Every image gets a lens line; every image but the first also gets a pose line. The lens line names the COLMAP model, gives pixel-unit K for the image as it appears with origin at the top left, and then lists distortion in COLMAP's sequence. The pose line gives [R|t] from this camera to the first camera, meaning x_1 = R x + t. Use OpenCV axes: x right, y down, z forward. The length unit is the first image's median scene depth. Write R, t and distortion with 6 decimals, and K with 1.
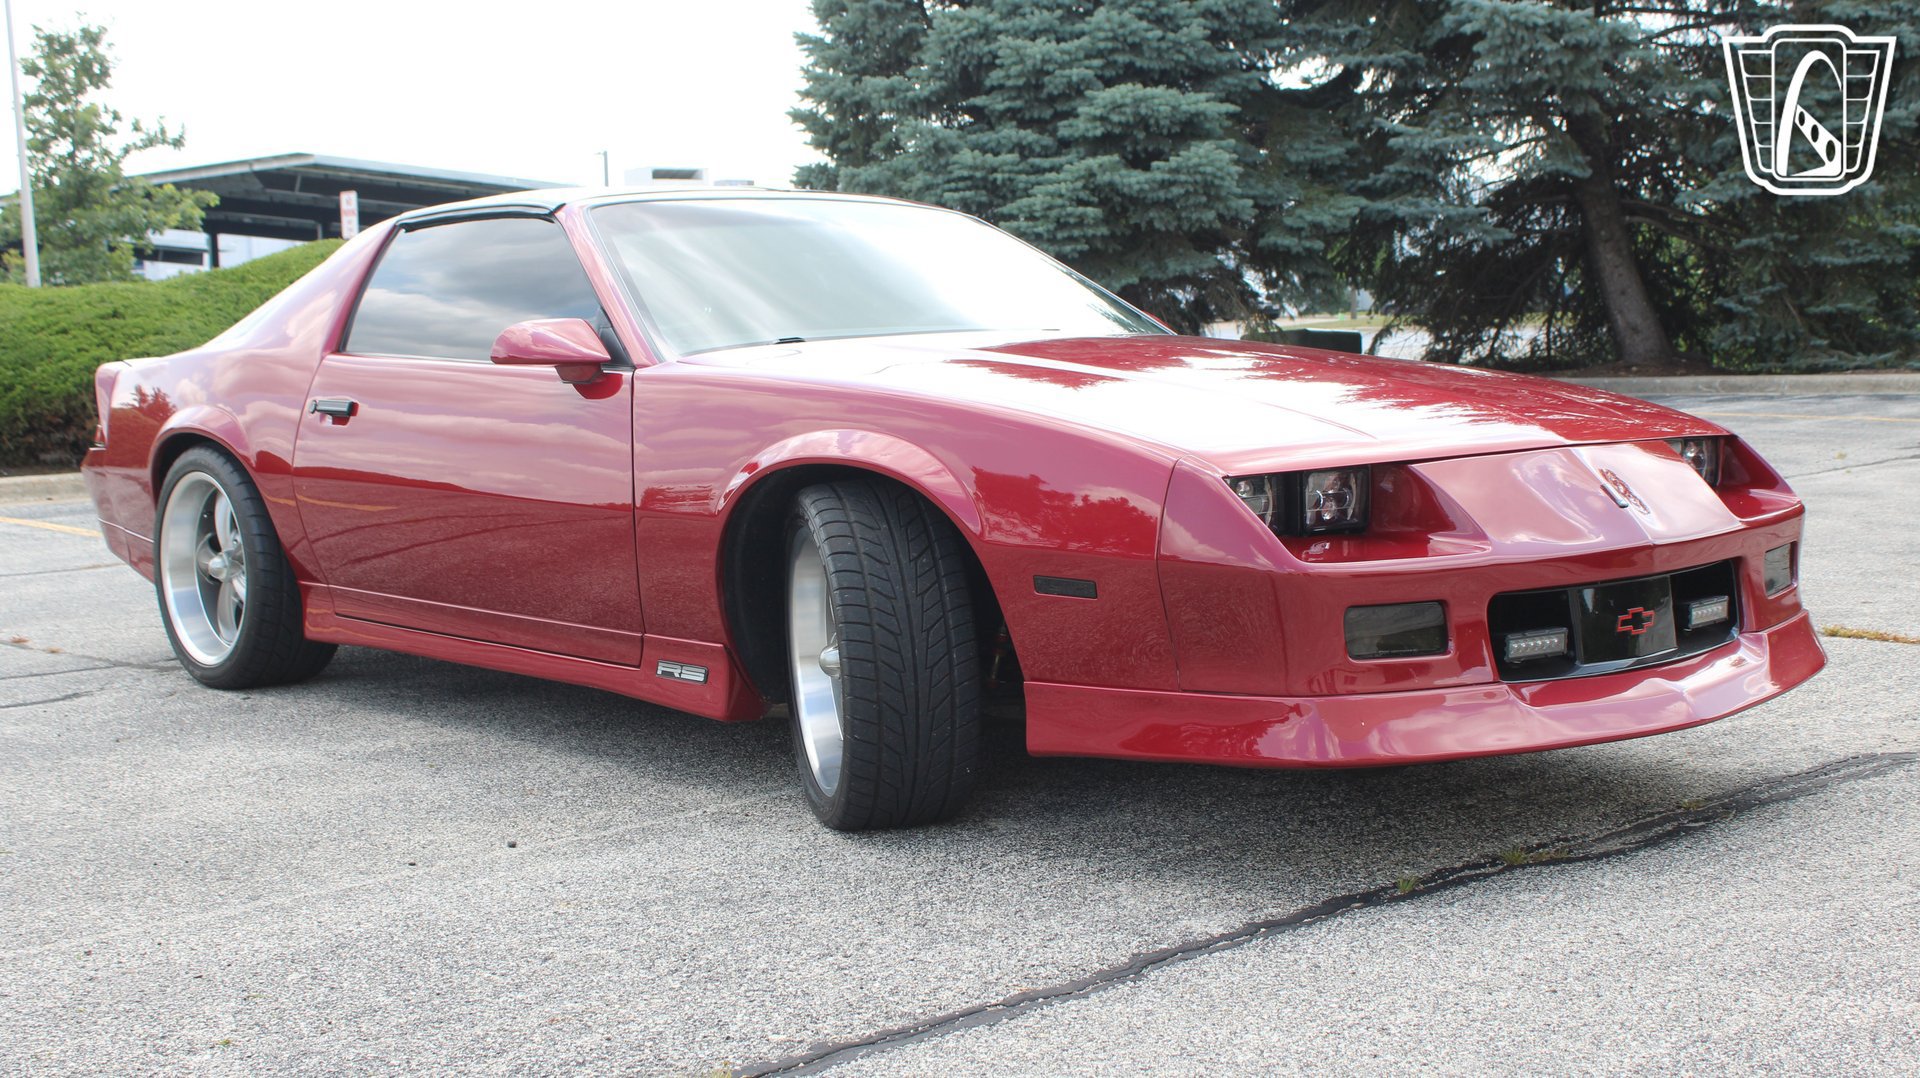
lens RADIAL K [[2345.3, 0, 960.0], [0, 2345.3, 539.0], [0, 0, 1]] dist [-0.086270, 0.154583]
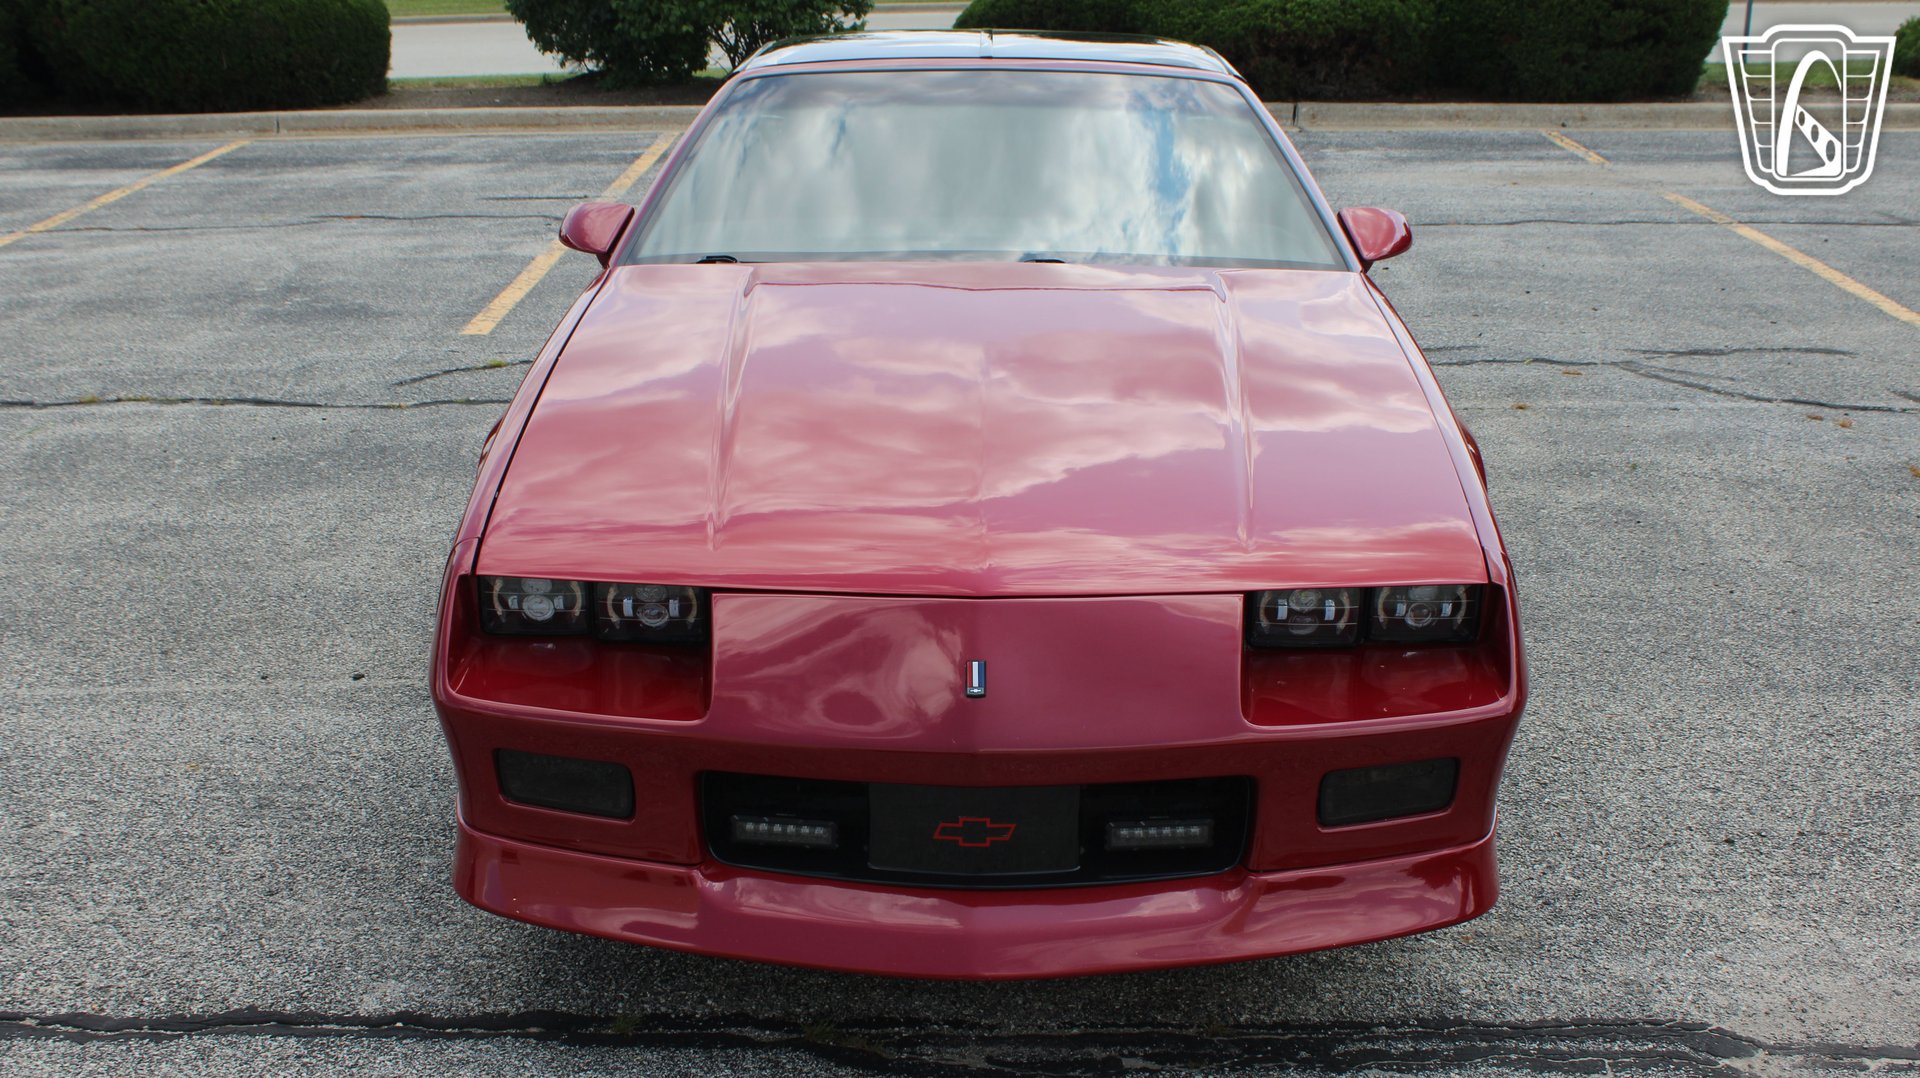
lens RADIAL K [[1942.2, 0, 960.0], [0, 1942.2, 539.0], [0, 0, 1]] dist [-0.096992, 0.016373]
pose [[0.736080, 0.240266, -0.632818, 0.126626], [-0.079971, 0.959204, 0.271167, -0.045378], [0.672154, -0.148994, 0.725265, 0.095132]]
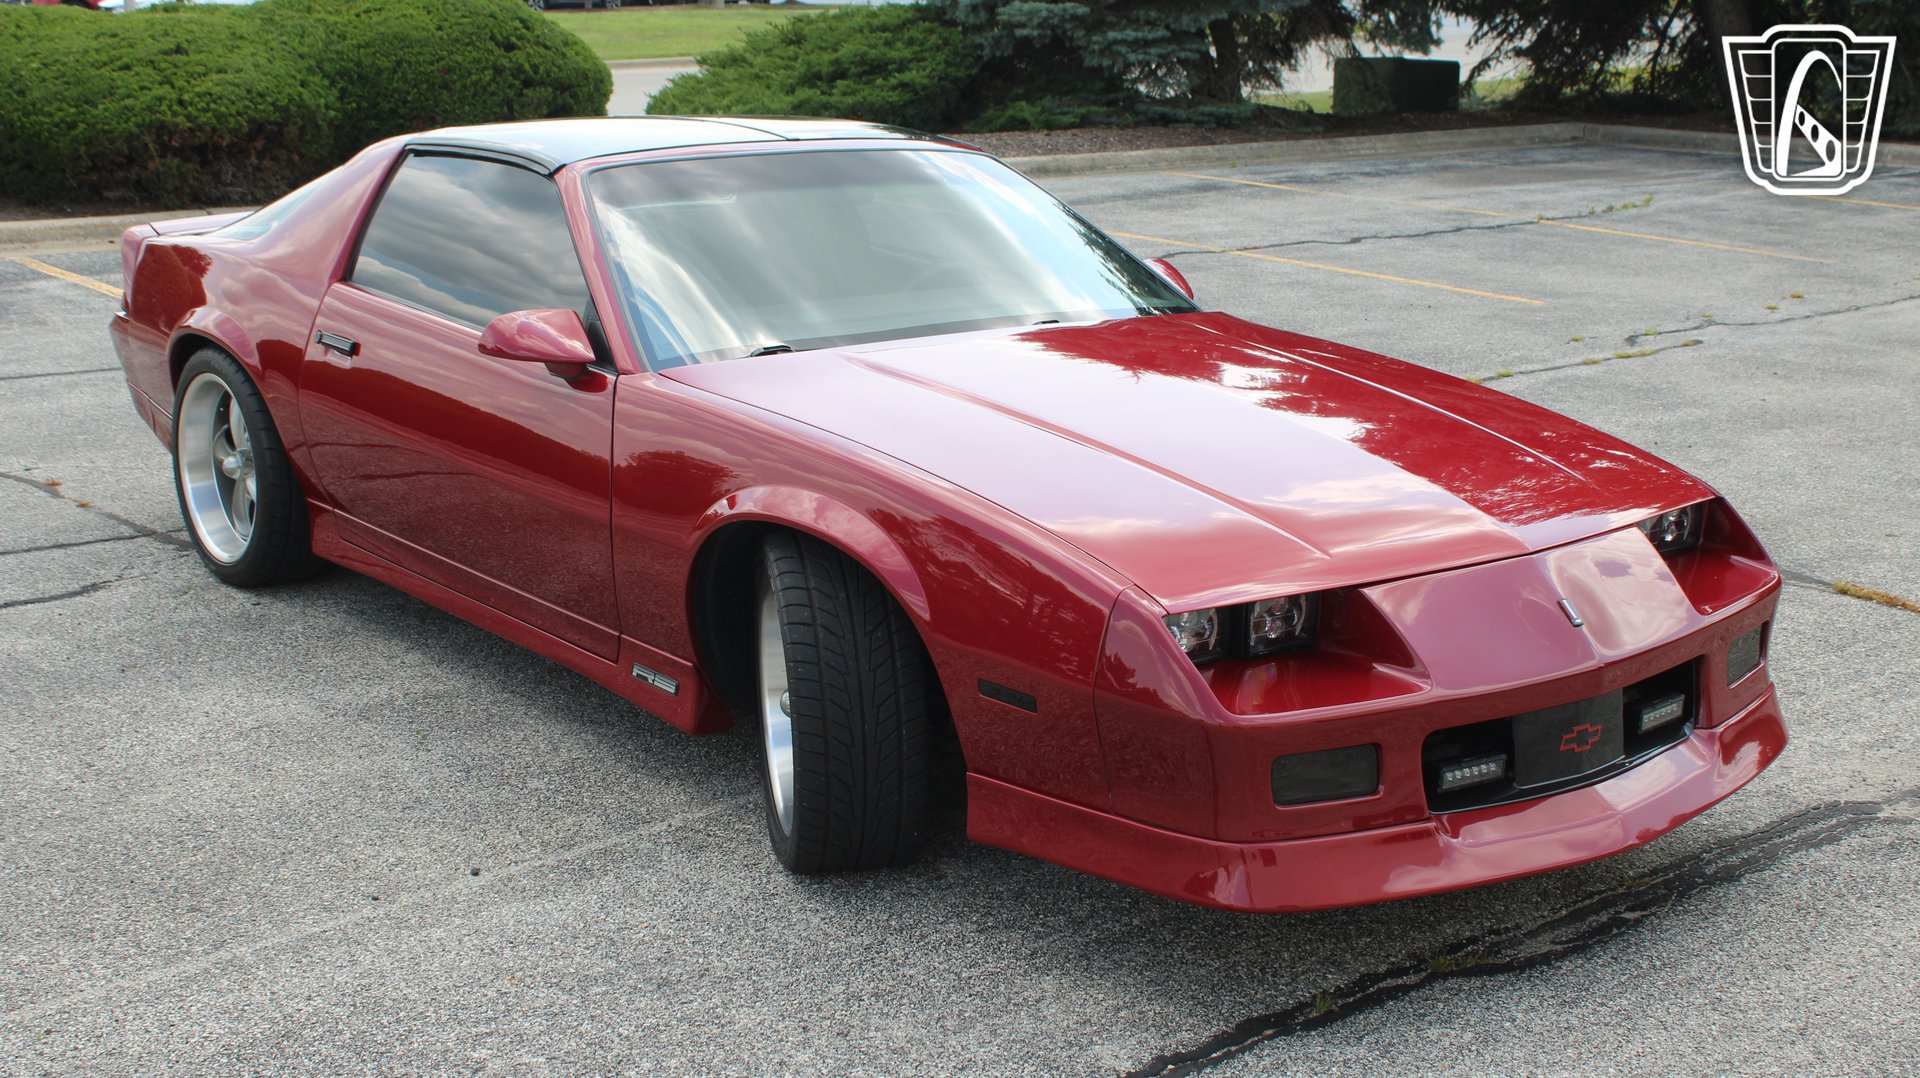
lens RADIAL K [[2345.3, 0, 960.0], [0, 2345.3, 539.0], [0, 0, 1]] dist [-0.086270, 0.154583]
pose [[0.998084, 0.051618, -0.034104, 0.009706], [-0.046085, 0.988093, 0.146796, -0.034048], [0.041275, -0.144944, 0.988579, 0.001467]]
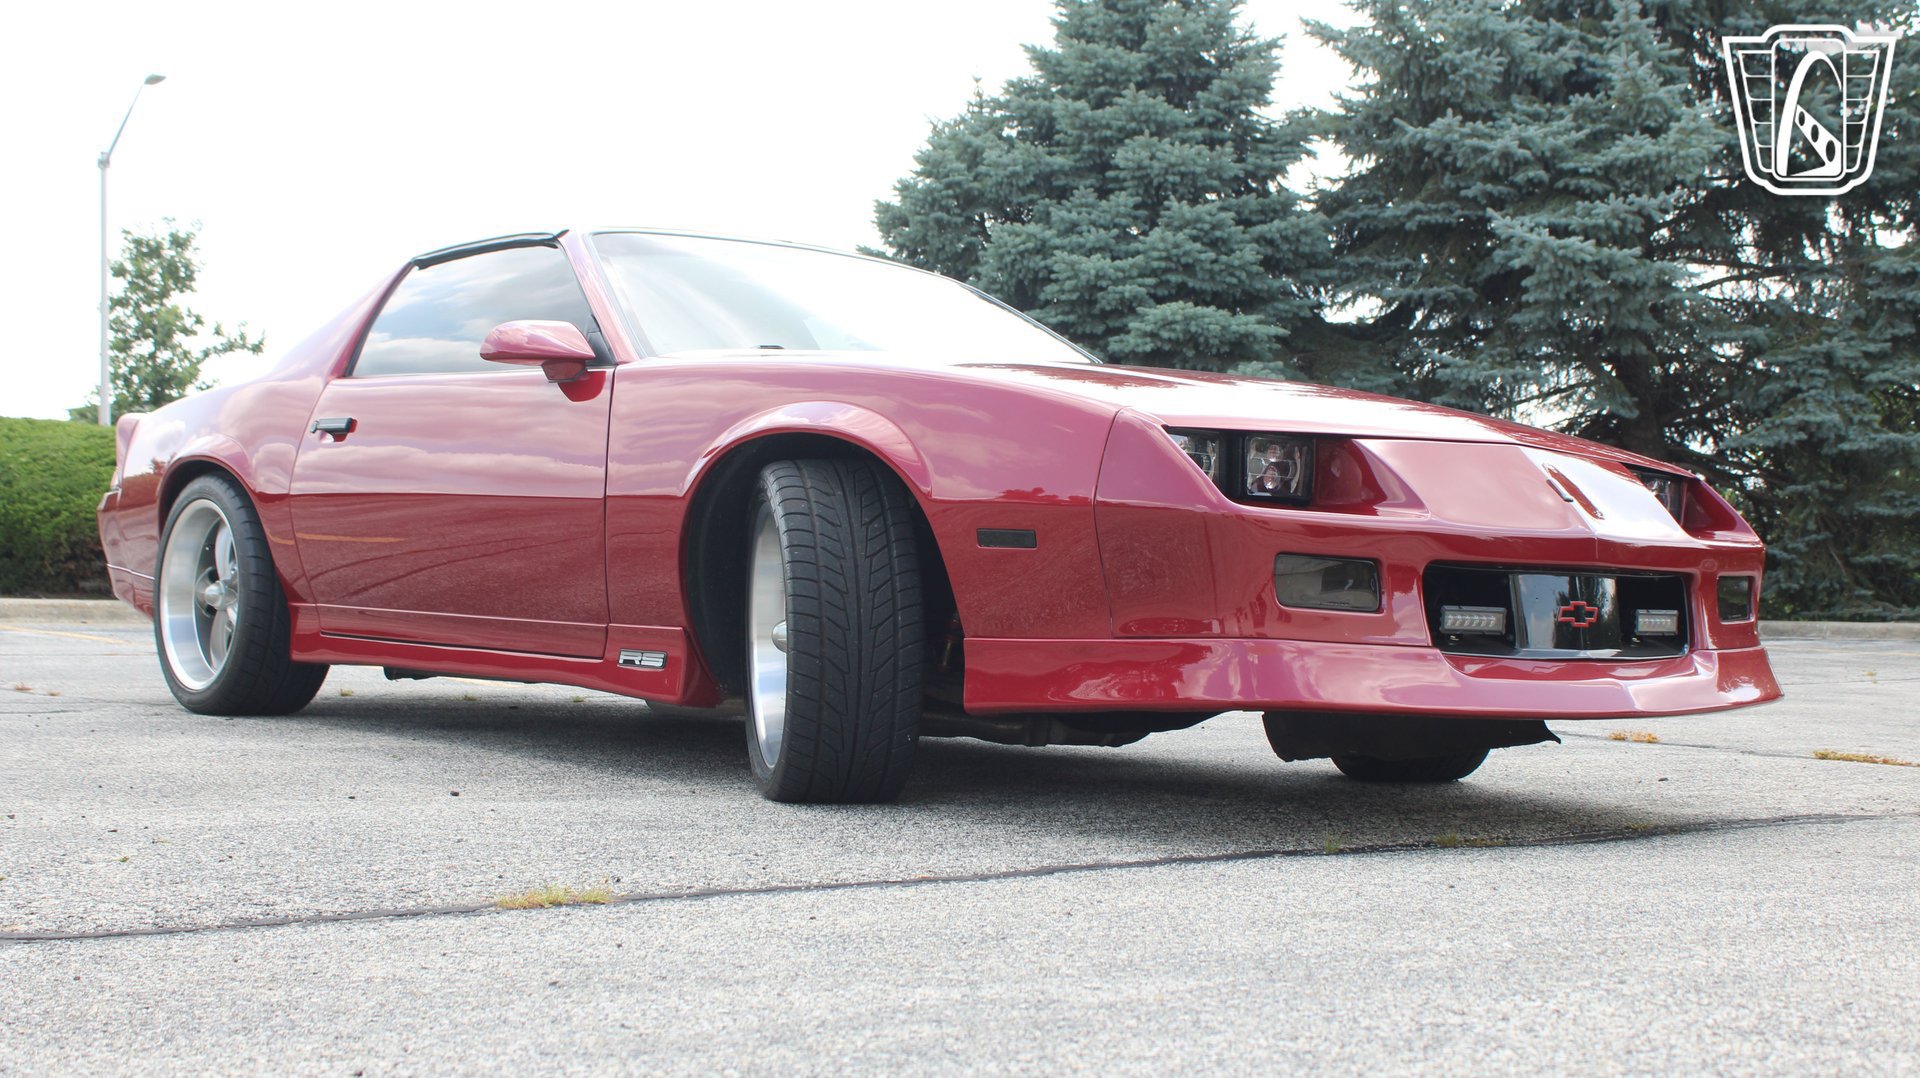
lens RADIAL K [[2345.3, 0, 960.0], [0, 2345.3, 539.0], [0, 0, 1]] dist [-0.086270, 0.154583]
pose [[0.998454, 0.048658, -0.026861, 0.009135], [-0.051308, 0.992730, -0.108883, 0.023179], [0.021368, 0.110093, 0.993692, -0.001349]]
